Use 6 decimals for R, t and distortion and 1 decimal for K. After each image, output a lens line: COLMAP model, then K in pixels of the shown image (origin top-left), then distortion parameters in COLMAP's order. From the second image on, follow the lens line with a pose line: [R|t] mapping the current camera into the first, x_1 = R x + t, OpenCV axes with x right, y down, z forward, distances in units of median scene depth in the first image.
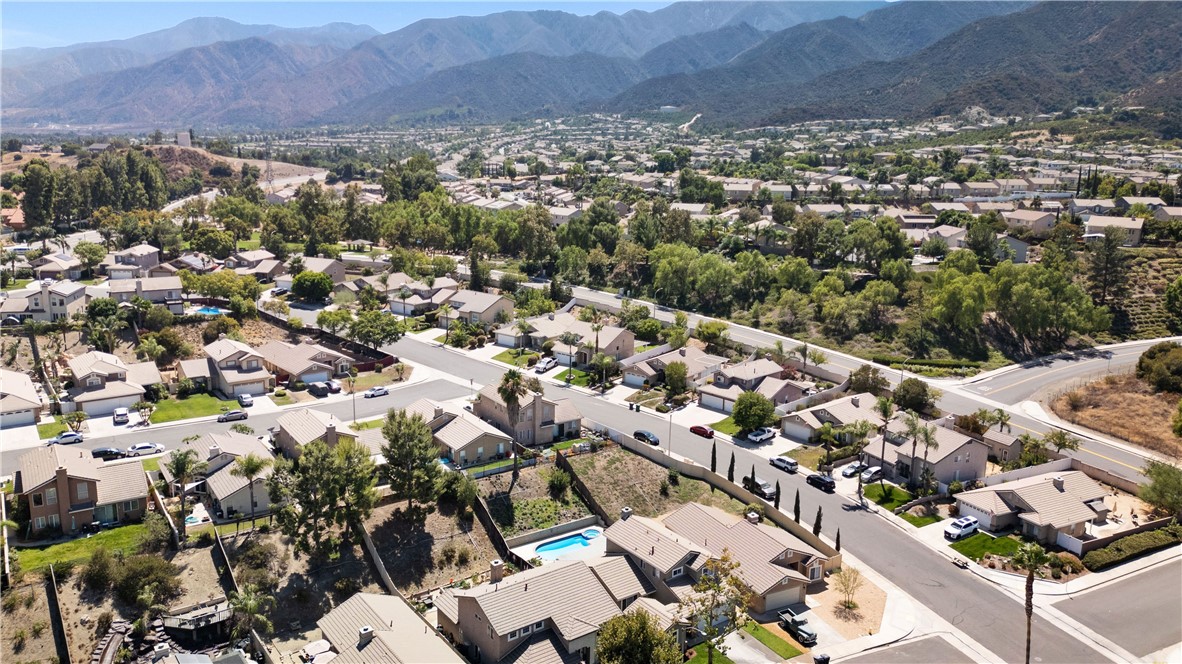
lens RADIAL K [[869.6, 0, 544.5], [0, 869.6, 330.6], [0, 0, 1]] dist [0.073791, -0.077438]
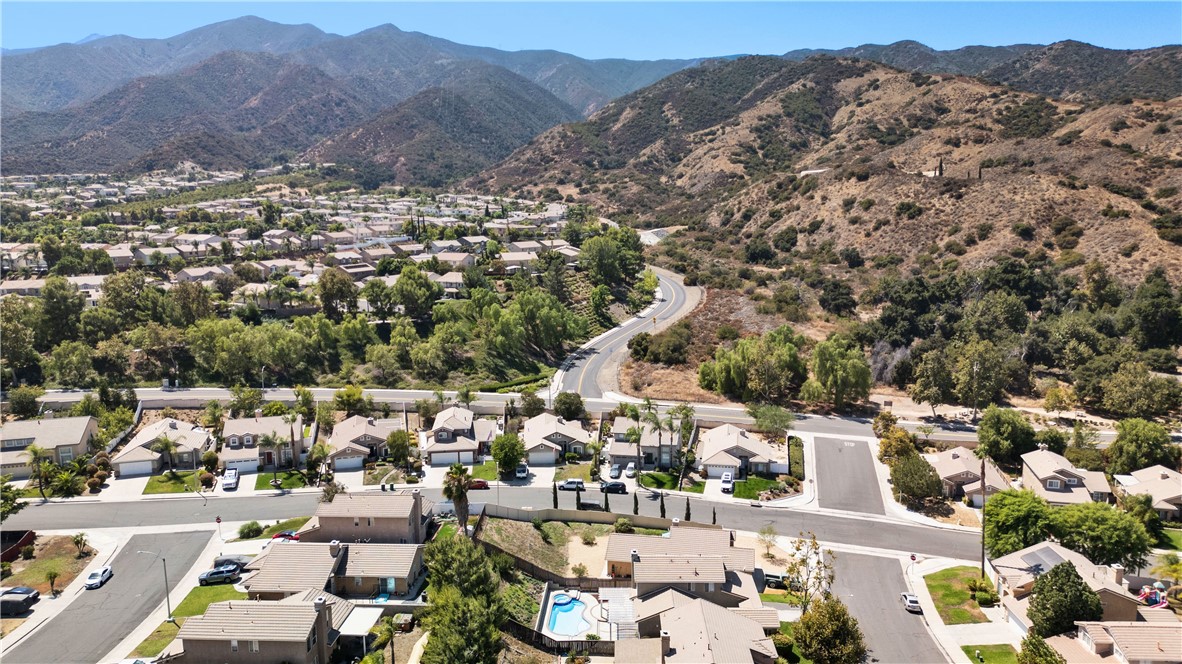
lens RADIAL K [[869.6, 0, 544.5], [0, 869.6, 330.6], [0, 0, 1]] dist [0.073791, -0.077438]
pose [[0.595910, -0.154182, 0.788111, -0.339823], [0.198039, 0.979301, 0.041844, -0.055143], [-0.778249, 0.131142, 0.614109, 0.174169]]
